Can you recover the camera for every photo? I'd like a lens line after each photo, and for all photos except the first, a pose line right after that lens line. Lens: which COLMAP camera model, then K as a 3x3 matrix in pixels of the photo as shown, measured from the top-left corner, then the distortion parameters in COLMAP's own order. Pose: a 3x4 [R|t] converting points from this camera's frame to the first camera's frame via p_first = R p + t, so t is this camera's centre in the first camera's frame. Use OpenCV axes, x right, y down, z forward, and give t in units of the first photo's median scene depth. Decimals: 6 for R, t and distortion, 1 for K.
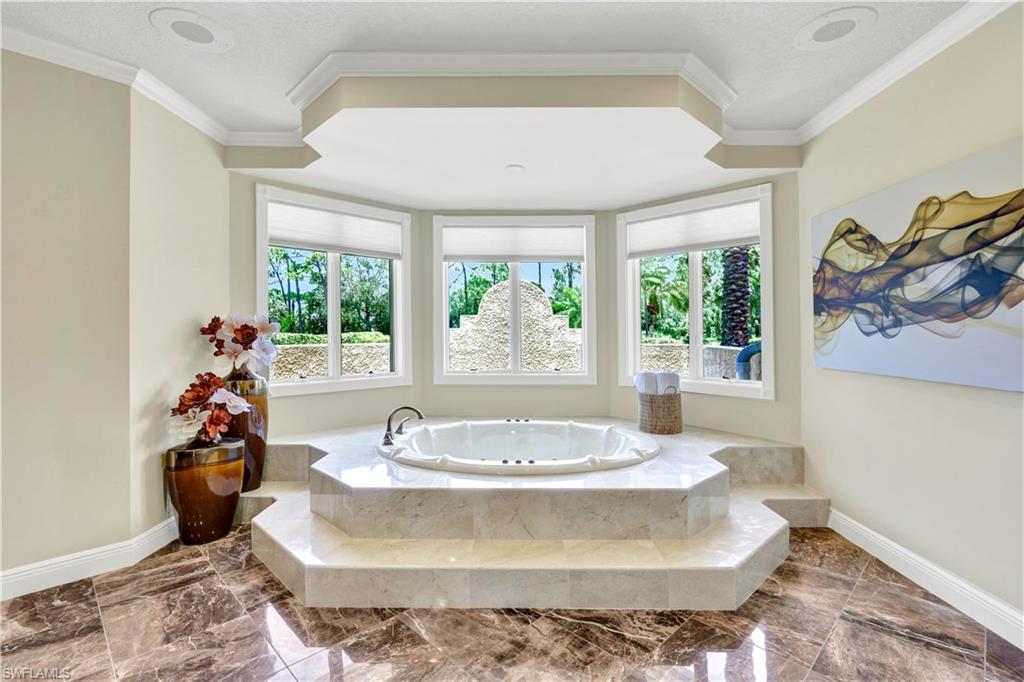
lens RADIAL K [[492.9, 0, 510.5], [0, 492.9, 322.7], [0, 0, 1]] dist [0.000234, 0.000644]
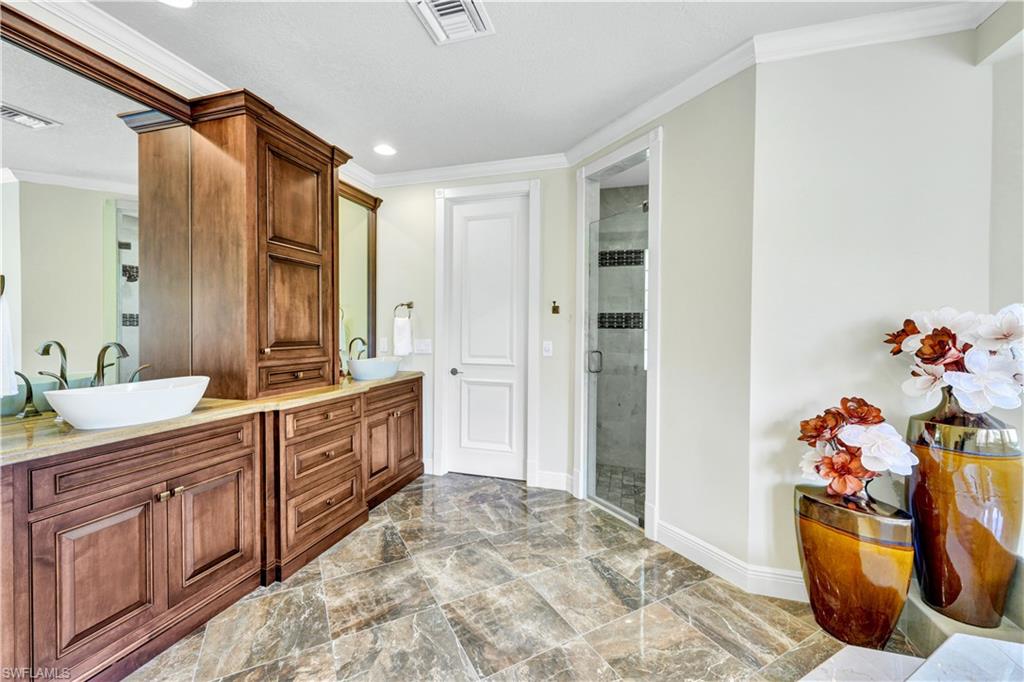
lens RADIAL K [[416.1, 0, 512.0], [0, 416.1, 341.0], [0, 0, 1]] dist [0.000207, 0.000048]
pose [[-0.287952, 0.020825, -0.957418, 0.090298], [0.013144, 0.999755, 0.017793, 0.005183], [0.957555, -0.007461, -0.288155, 0.801688]]
